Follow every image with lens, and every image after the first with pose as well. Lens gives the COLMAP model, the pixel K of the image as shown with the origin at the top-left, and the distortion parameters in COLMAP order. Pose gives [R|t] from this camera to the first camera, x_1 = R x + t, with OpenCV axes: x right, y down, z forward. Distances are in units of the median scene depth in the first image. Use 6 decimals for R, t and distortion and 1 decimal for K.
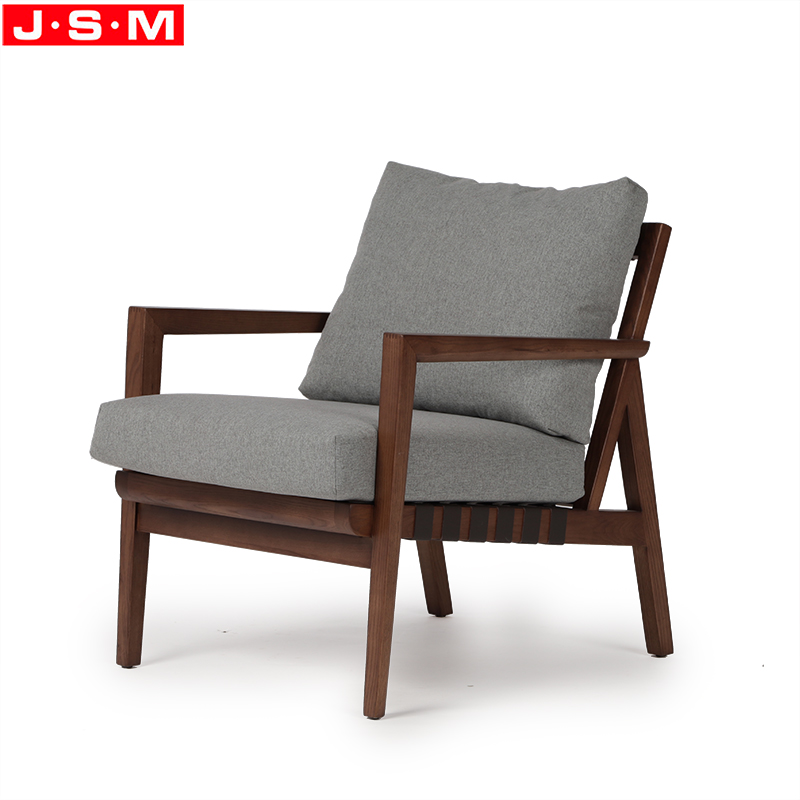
lens RADIAL K [[3396.0, 0, 400.0], [0, 3396.0, 400.0], [0, 0, 1]] dist [-0.448120, -3.960500]
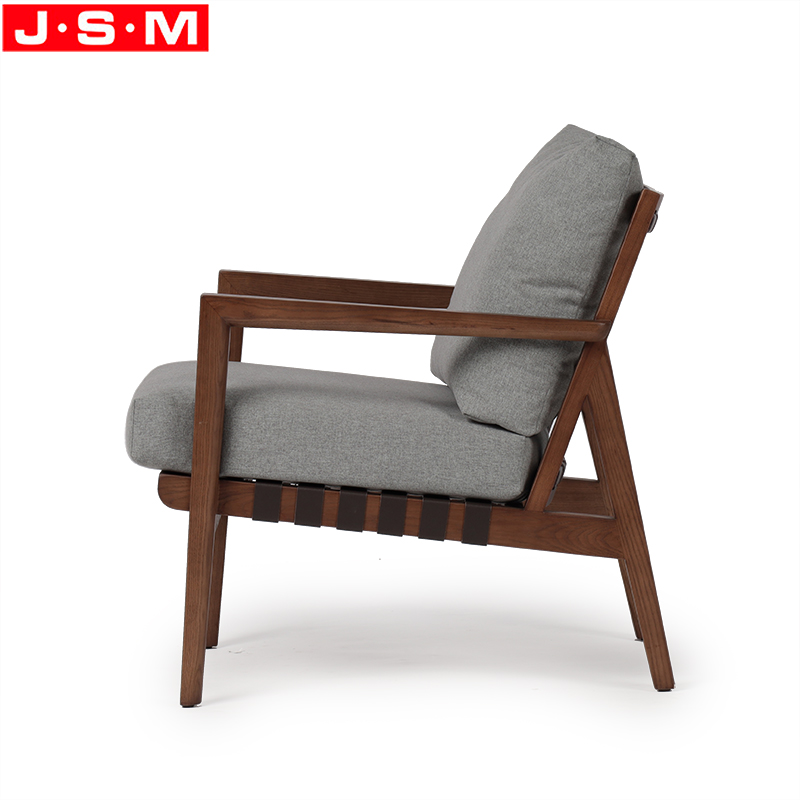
lens RADIAL K [[3396.0, 0, 400.0], [0, 3396.0, 400.0], [0, 0, 1]] dist [-0.448120, -3.960500]
pose [[0.740535, 0.045733, -0.670460, 0.625446], [-0.060337, 0.998177, 0.001444, 0.004528], [0.669304, 0.039384, 0.741944, 0.320678]]
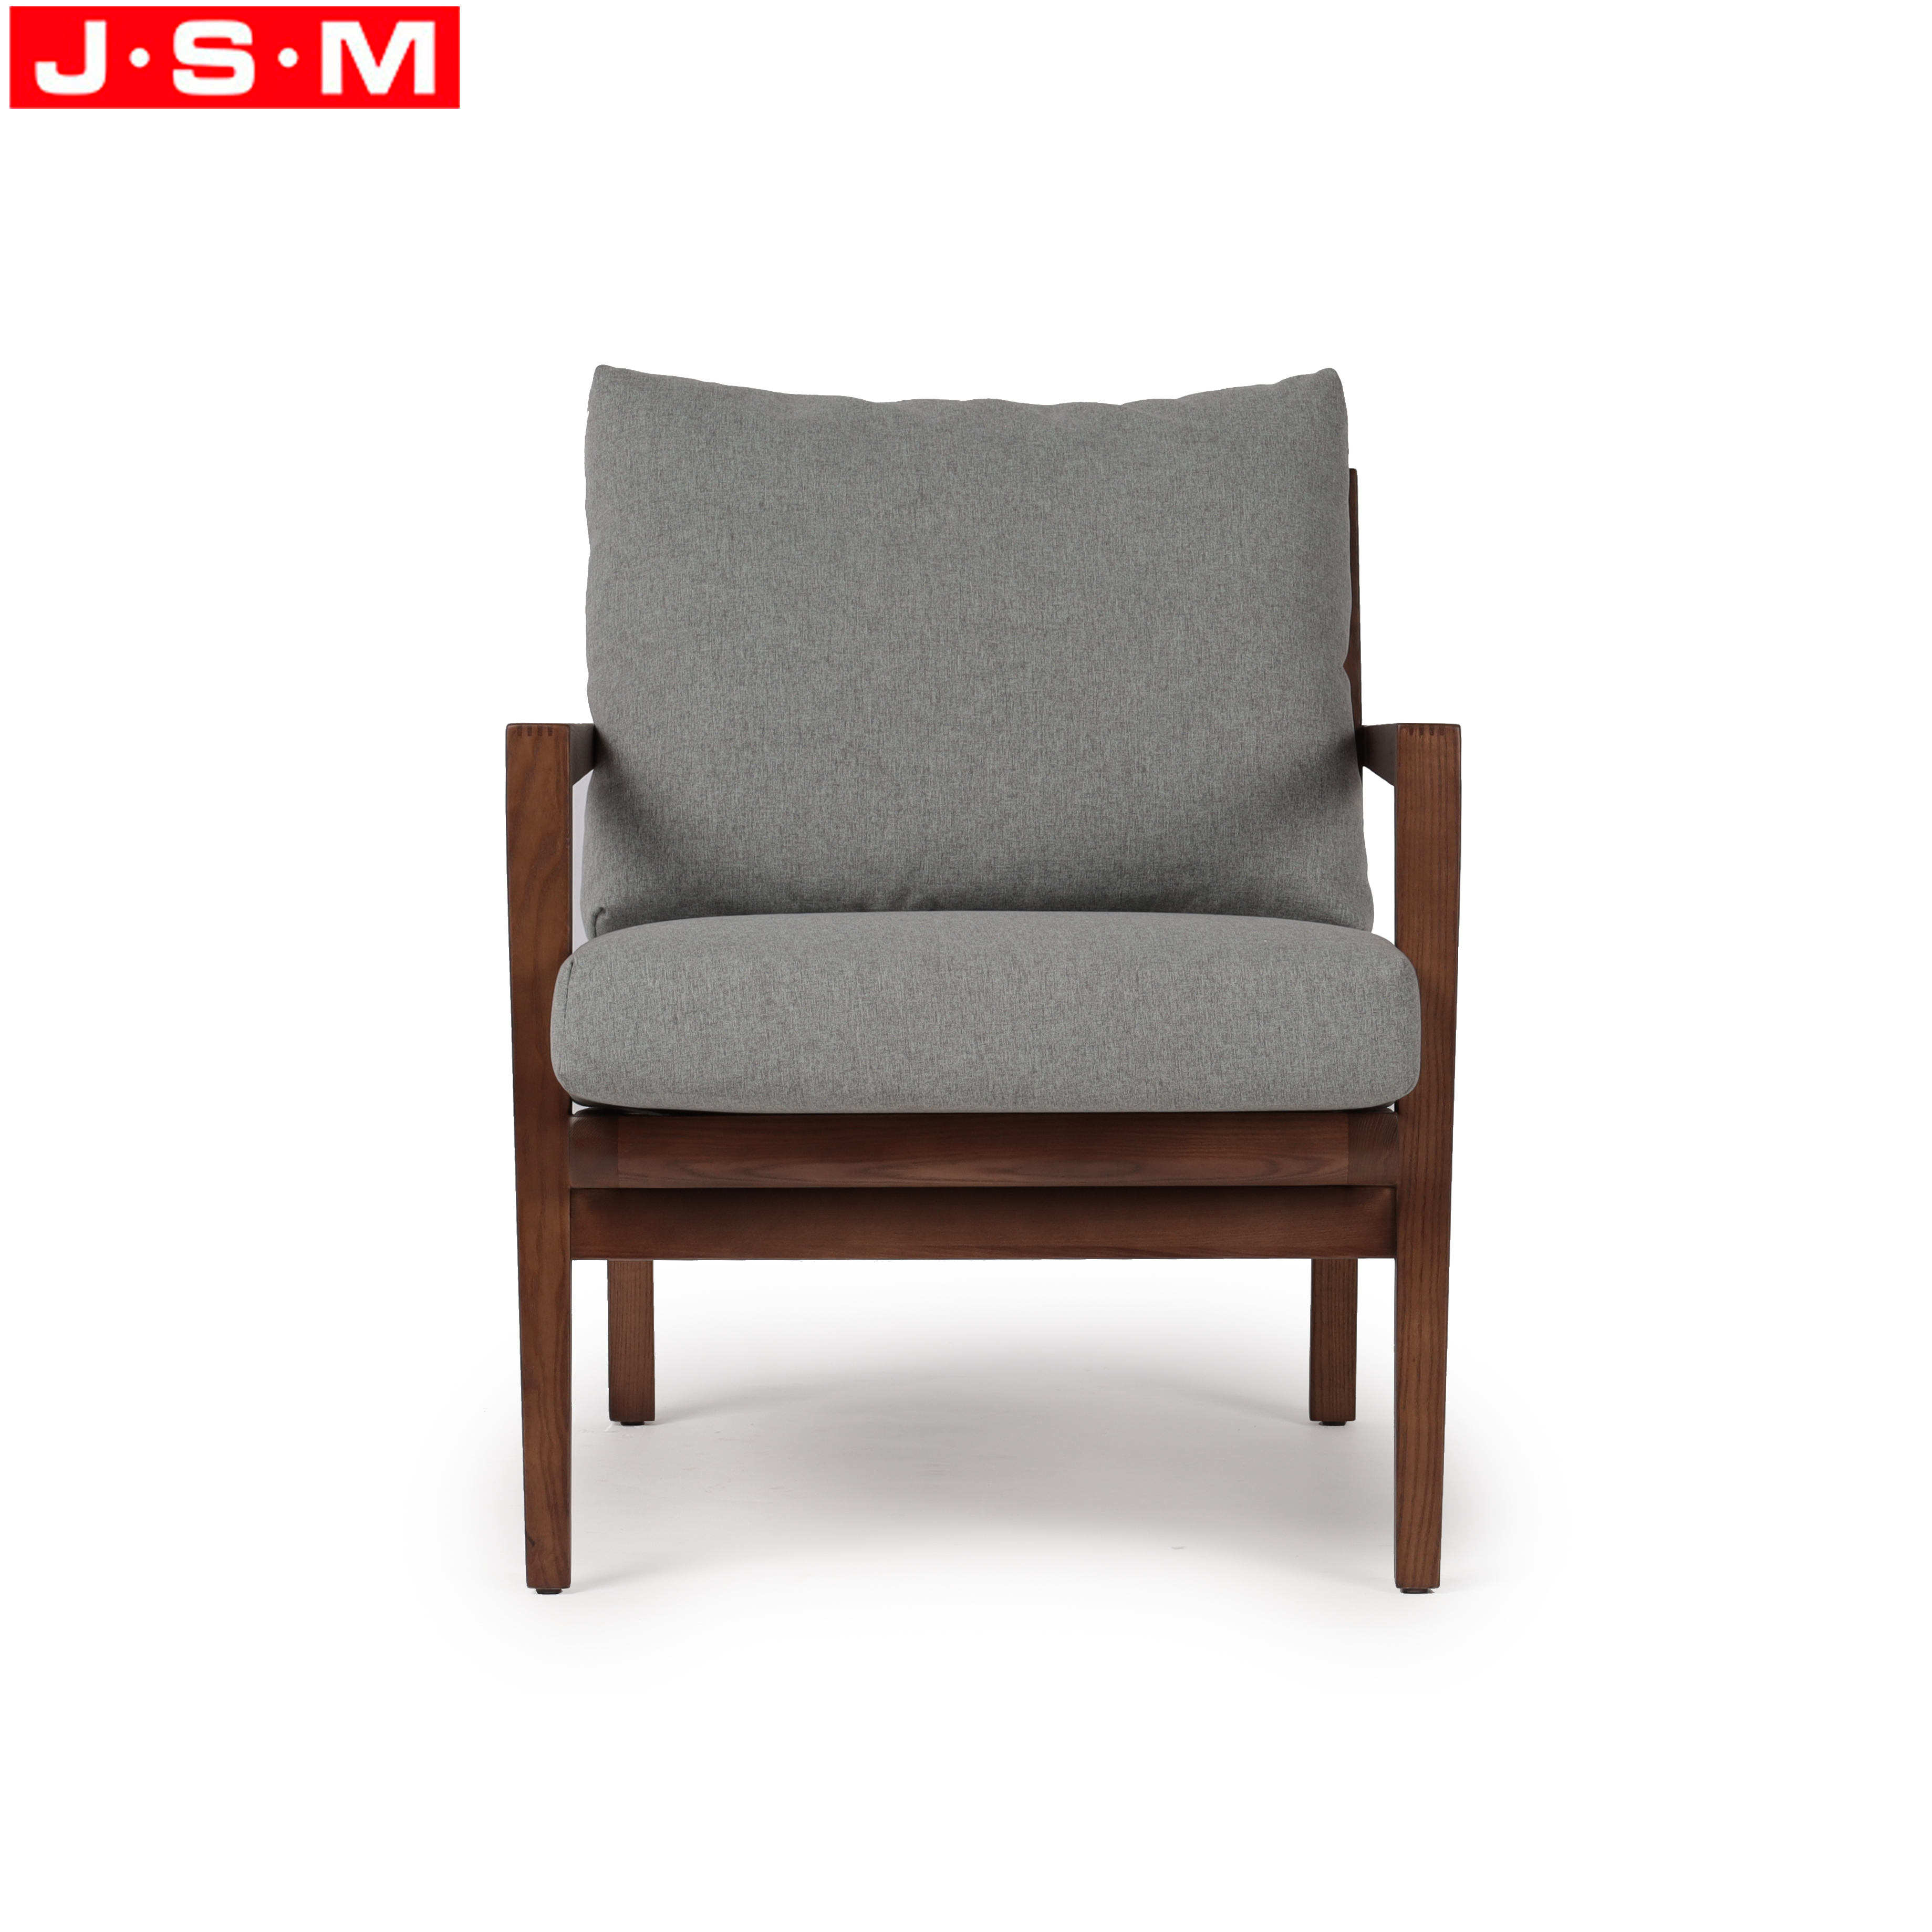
lens RADIAL K [[8201.5, 0, 966.0], [0, 8201.5, 966.0], [0, 0, 1]] dist [-0.448120, -3.960500]
pose [[0.793571, -0.088000, 0.602081, -0.652754], [0.087750, 0.995695, 0.029872, -0.023638], [-0.602118, 0.029127, 0.797876, 0.162906]]
